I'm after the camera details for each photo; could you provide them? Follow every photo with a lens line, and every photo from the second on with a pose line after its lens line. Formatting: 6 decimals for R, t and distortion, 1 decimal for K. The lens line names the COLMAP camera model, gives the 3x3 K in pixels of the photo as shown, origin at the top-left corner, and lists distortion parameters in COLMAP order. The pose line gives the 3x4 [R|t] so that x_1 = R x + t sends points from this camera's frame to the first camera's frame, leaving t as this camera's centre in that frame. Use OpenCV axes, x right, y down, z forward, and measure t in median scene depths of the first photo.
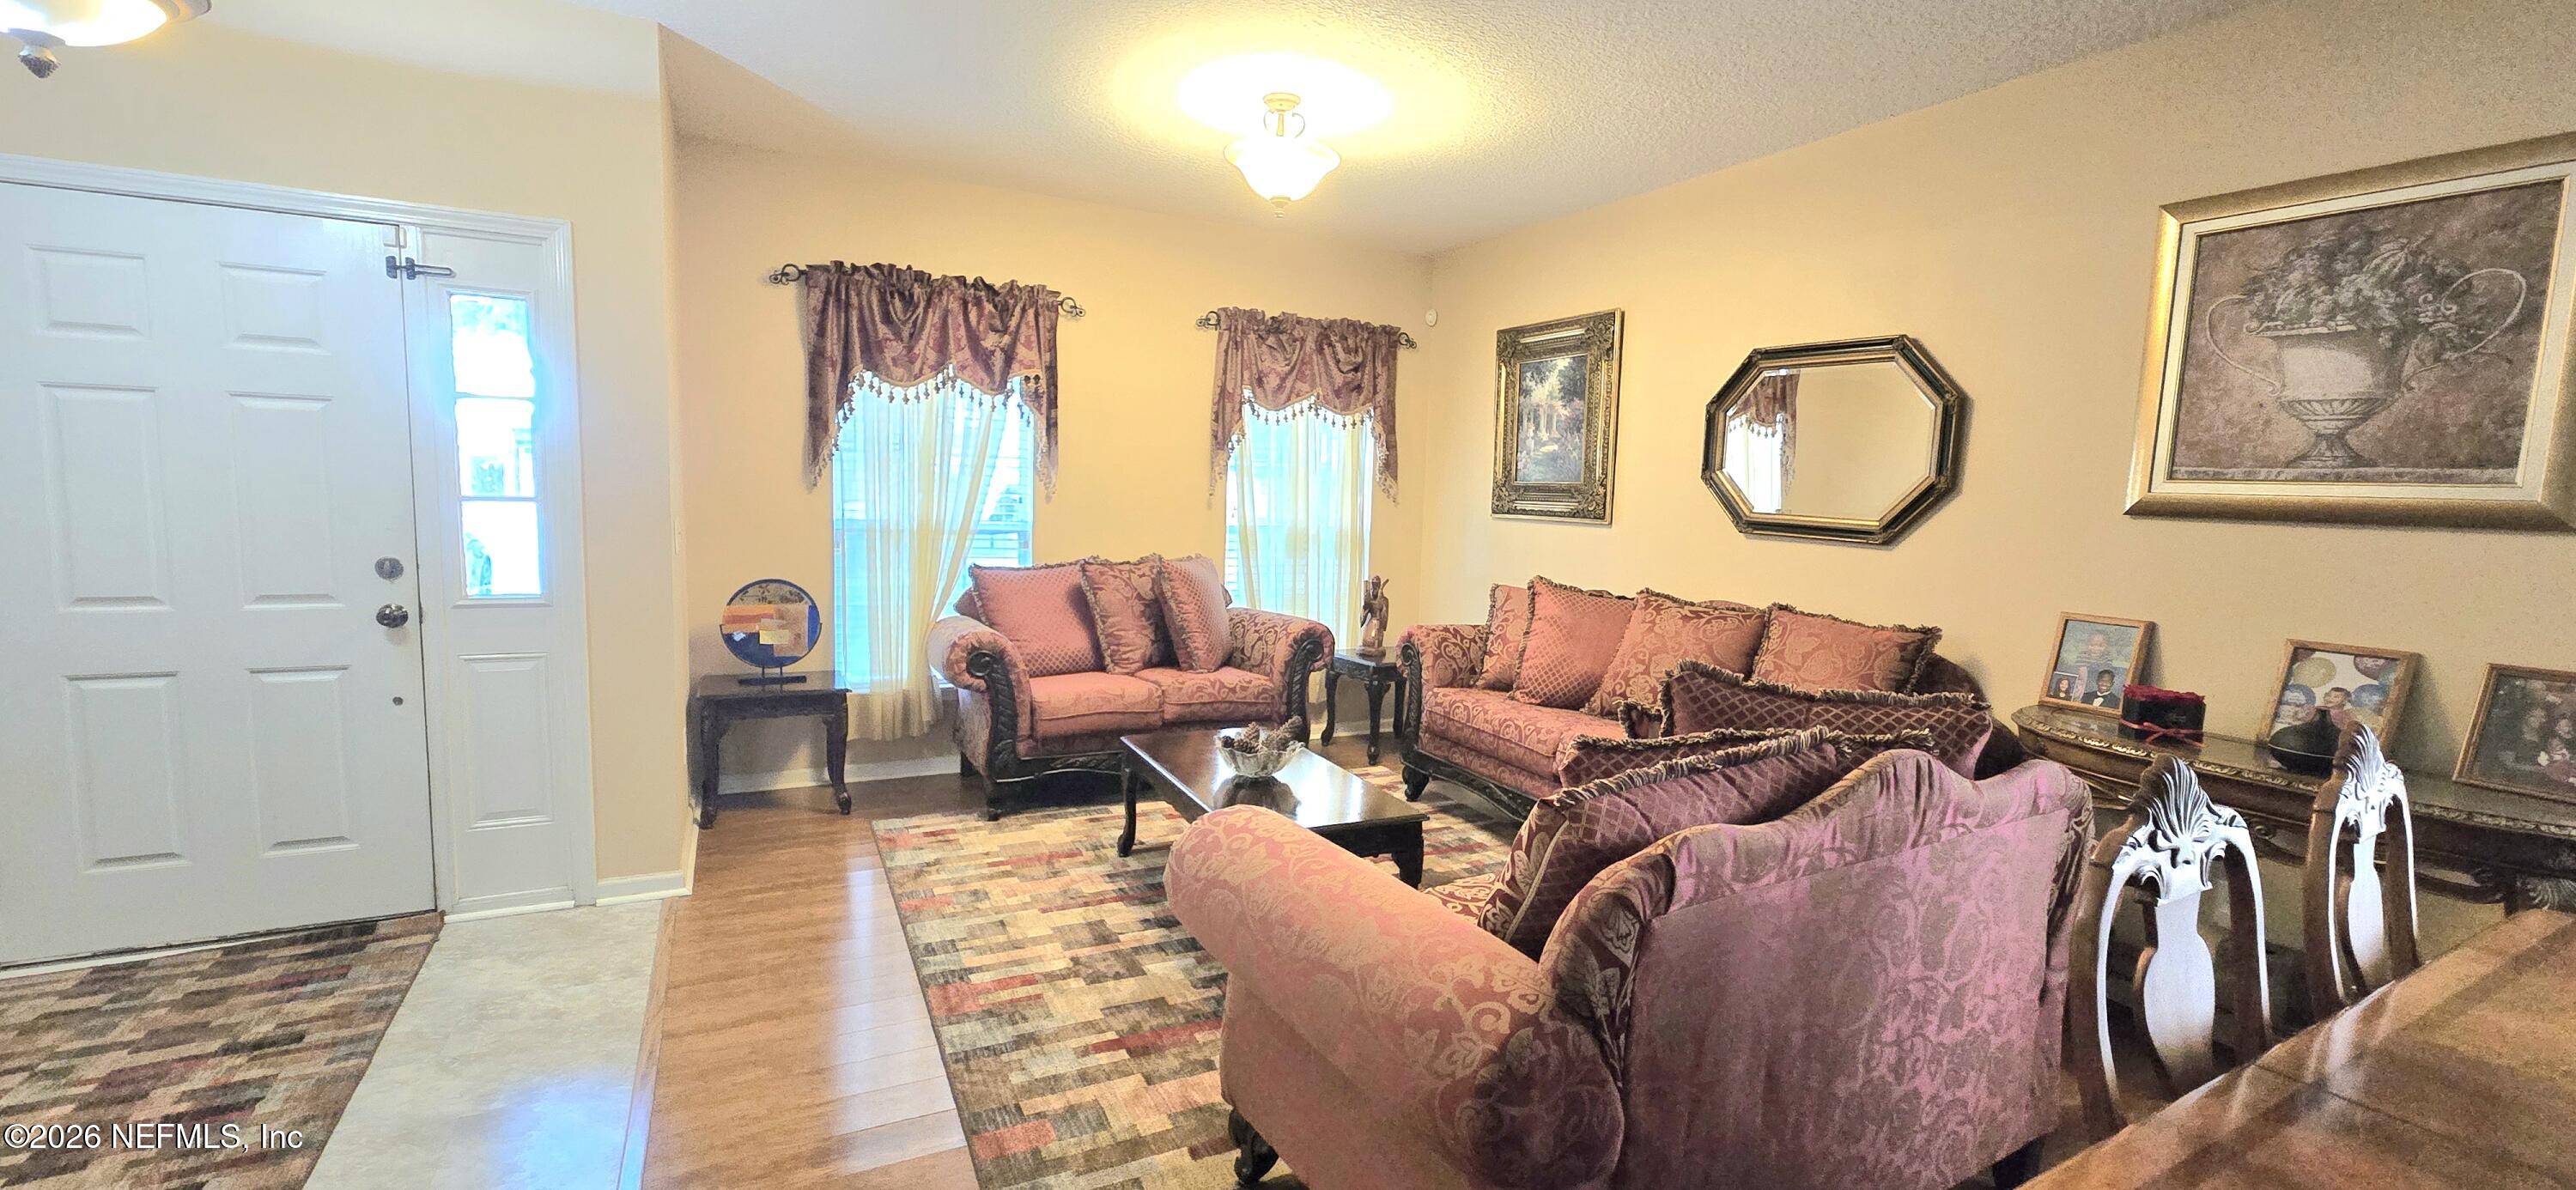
lens RADIAL K [[1038.5, 0, 1306.8], [0, 1038.5, 591.0], [0, 0, 1]] dist [0.000148, -0.000711]
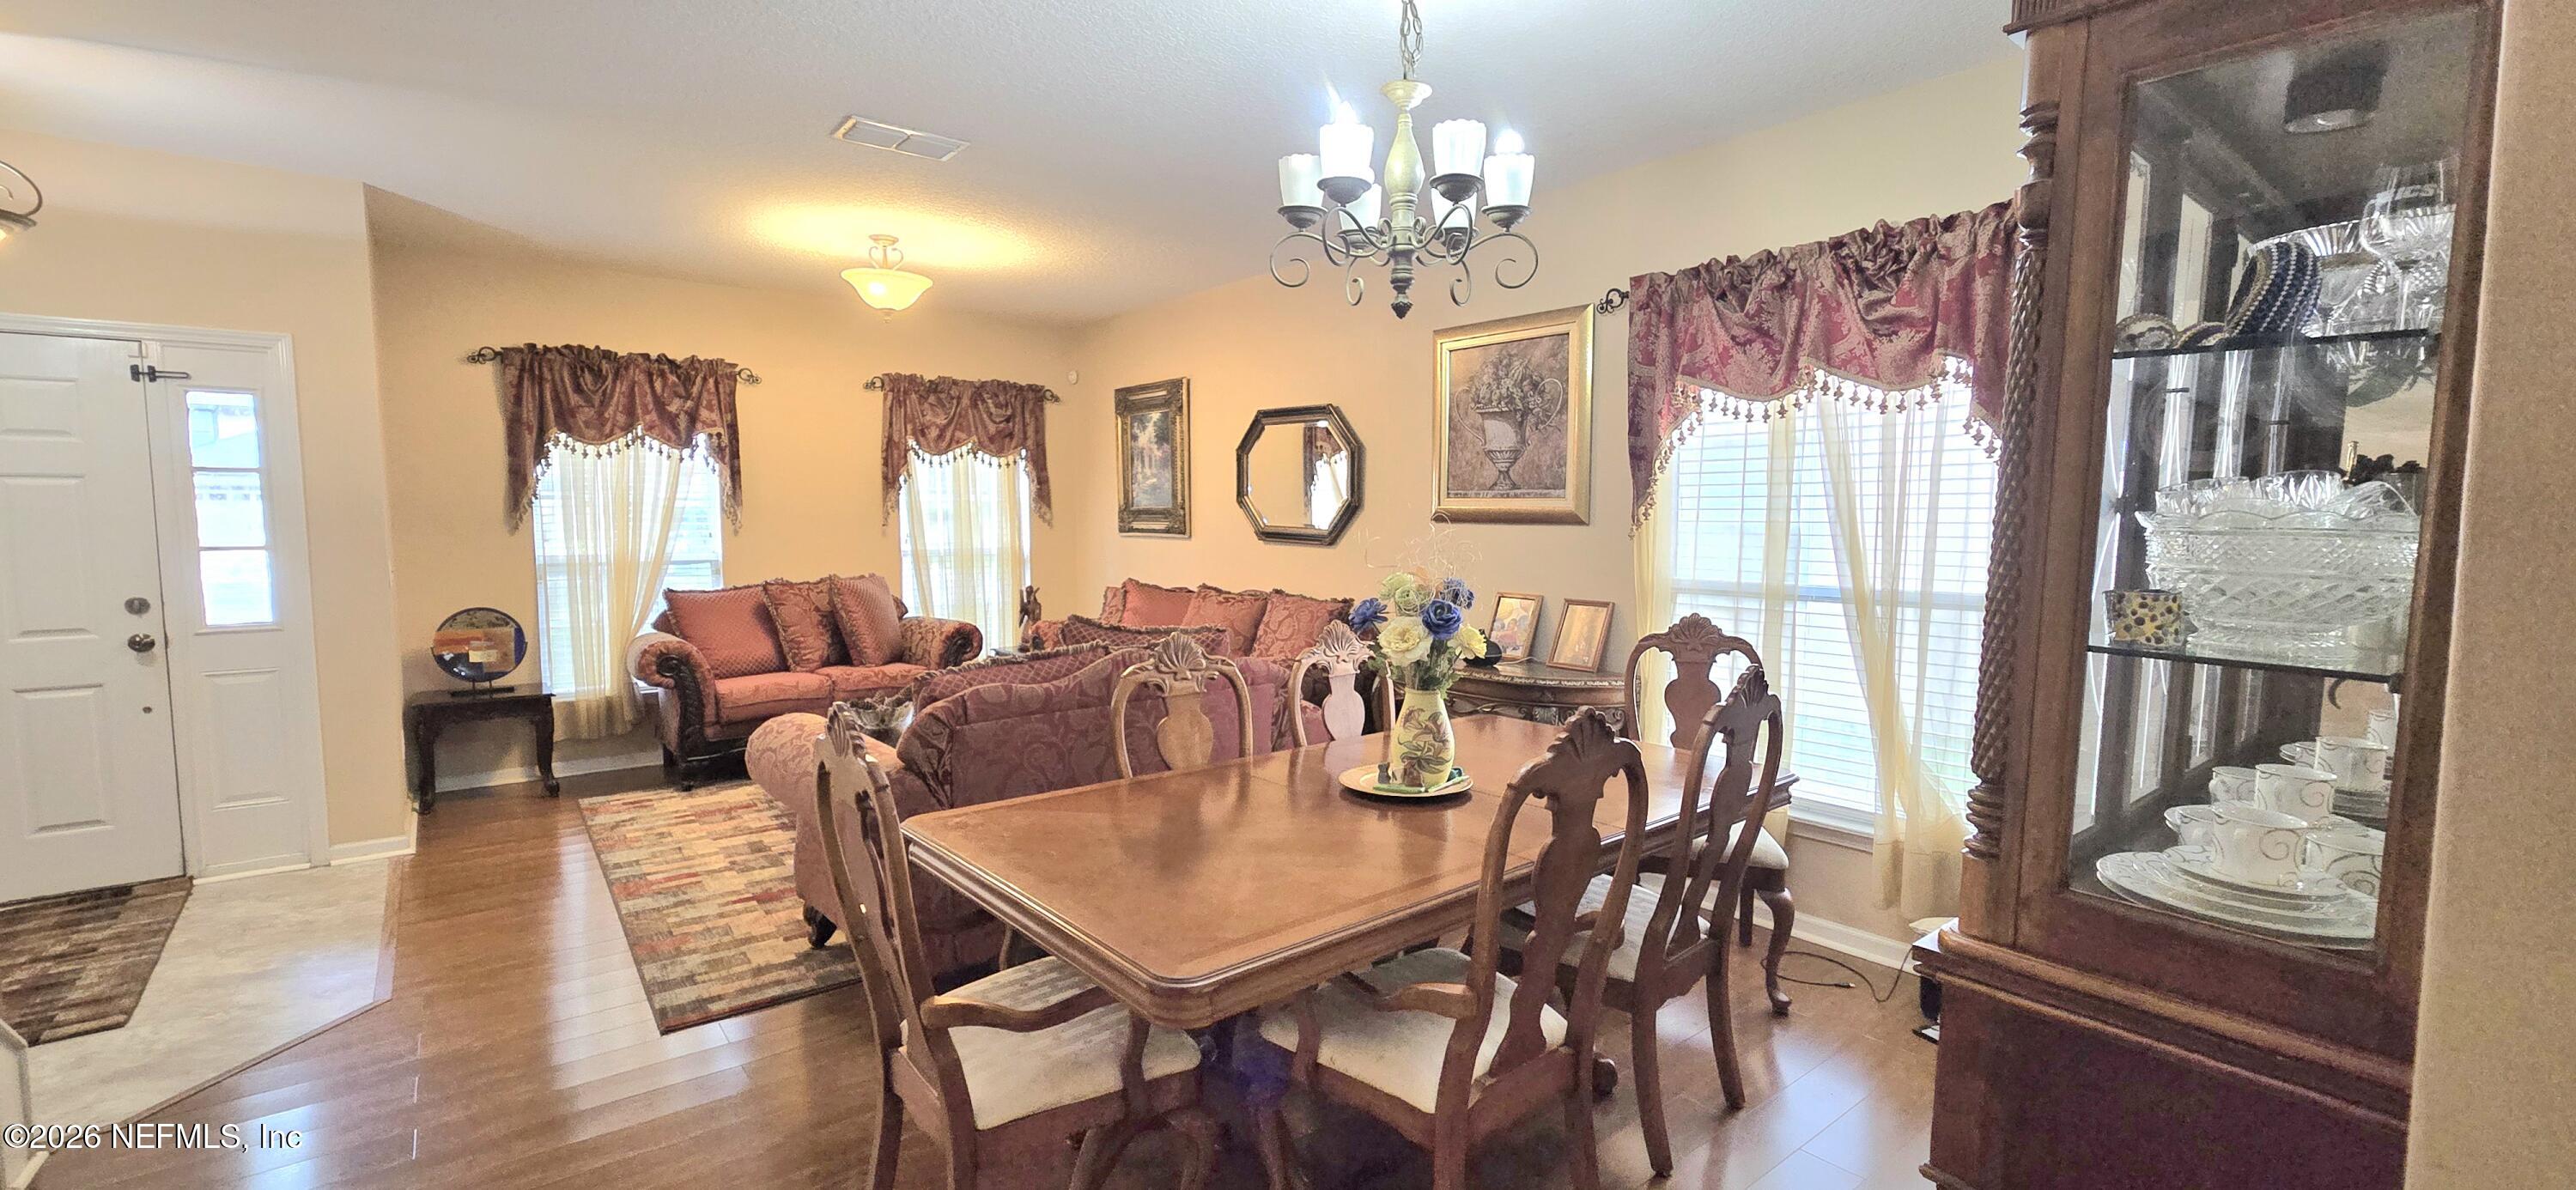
lens RADIAL K [[1038.5, 0, 1306.8], [0, 1038.5, 591.0], [0, 0, 1]] dist [0.000148, -0.000711]
pose [[0.980266, -0.045158, 0.192455, 0.190744], [0.048817, 0.998705, -0.014310, 0.032723], [-0.191560, 0.023422, 0.981201, -0.357186]]
